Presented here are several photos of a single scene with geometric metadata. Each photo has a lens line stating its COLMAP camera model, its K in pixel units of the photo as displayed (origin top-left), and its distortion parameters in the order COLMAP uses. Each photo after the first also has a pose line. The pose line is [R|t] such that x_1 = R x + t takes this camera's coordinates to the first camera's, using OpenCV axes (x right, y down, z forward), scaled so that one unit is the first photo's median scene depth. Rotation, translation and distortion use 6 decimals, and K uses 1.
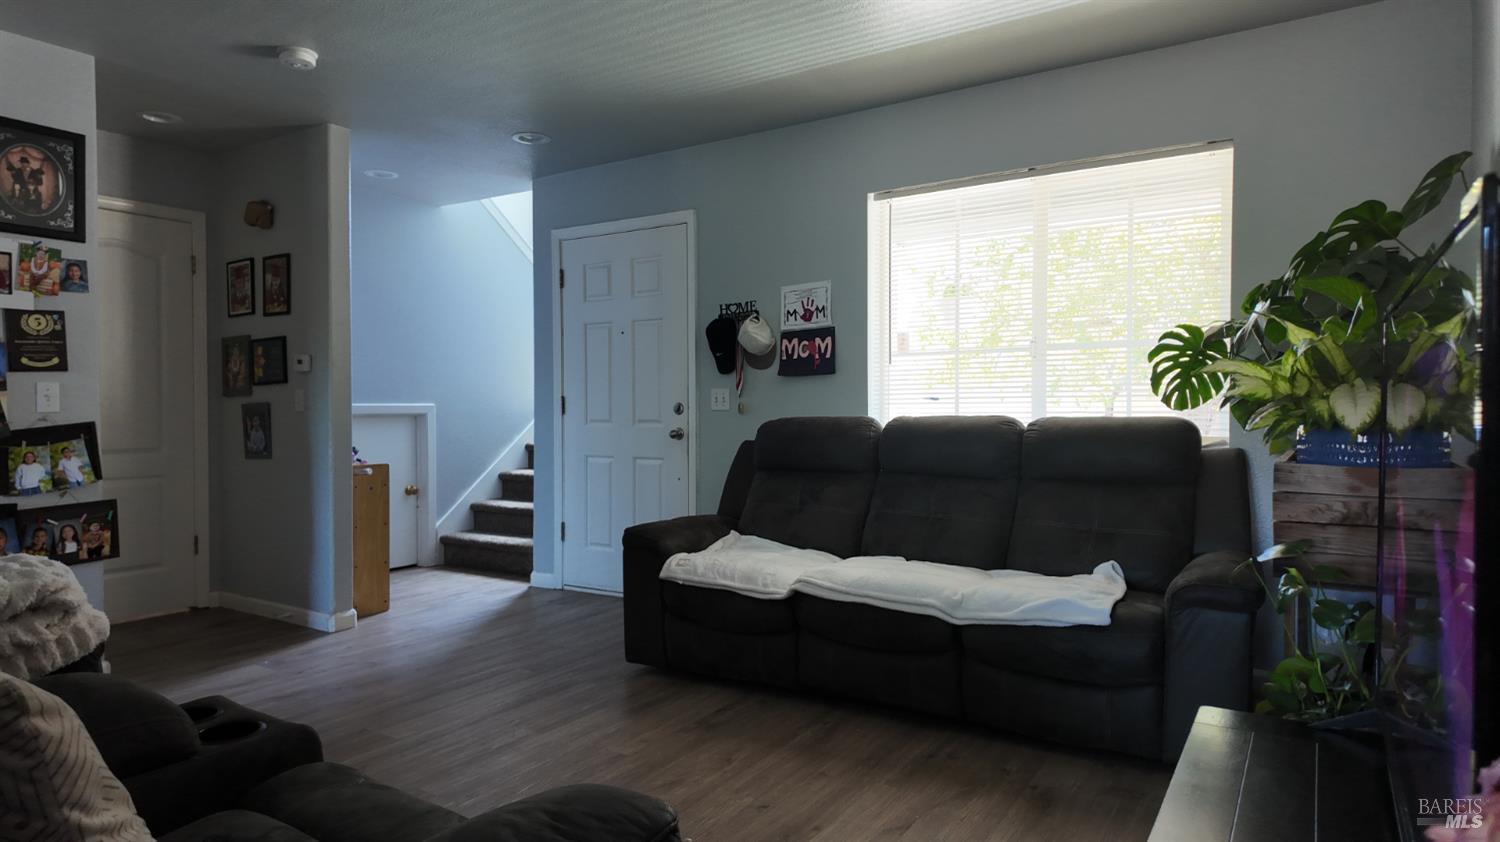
lens RADIAL K [[873.3, 0, 756.9], [0, 873.3, 423.2], [0, 0, 1]] dist [-0.000422, -0.006140]
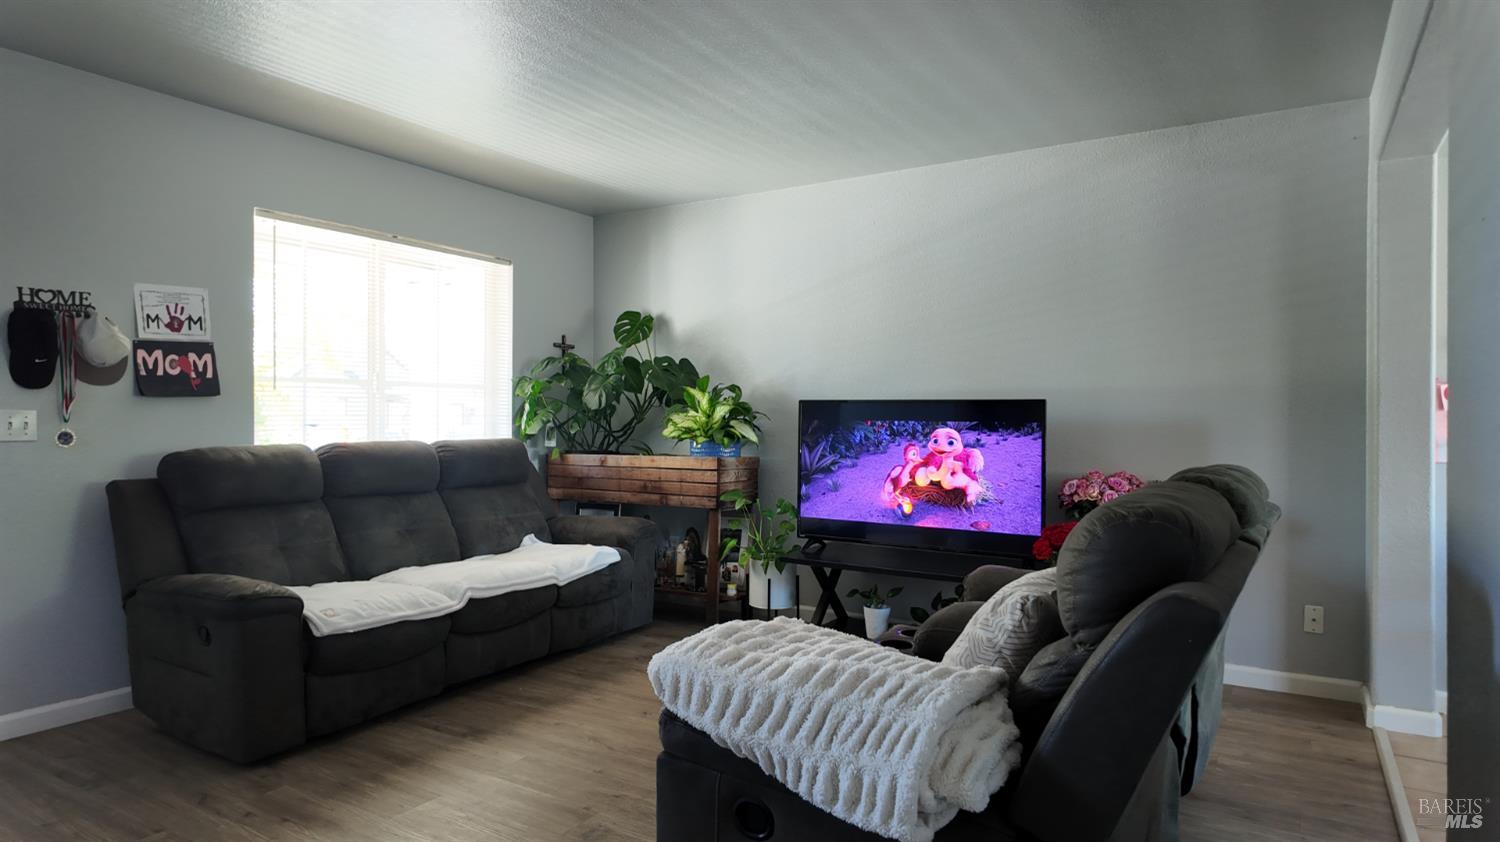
lens RADIAL K [[873.3, 0, 756.2], [0, 873.3, 419.1], [0, 0, 1]] dist [-0.000422, -0.006140]
pose [[-0.050576, -0.000746, 0.998720, -0.806664], [0.009756, 0.999952, 0.001241, -0.028687], [-0.998673, 0.009806, -0.050566, 0.490095]]
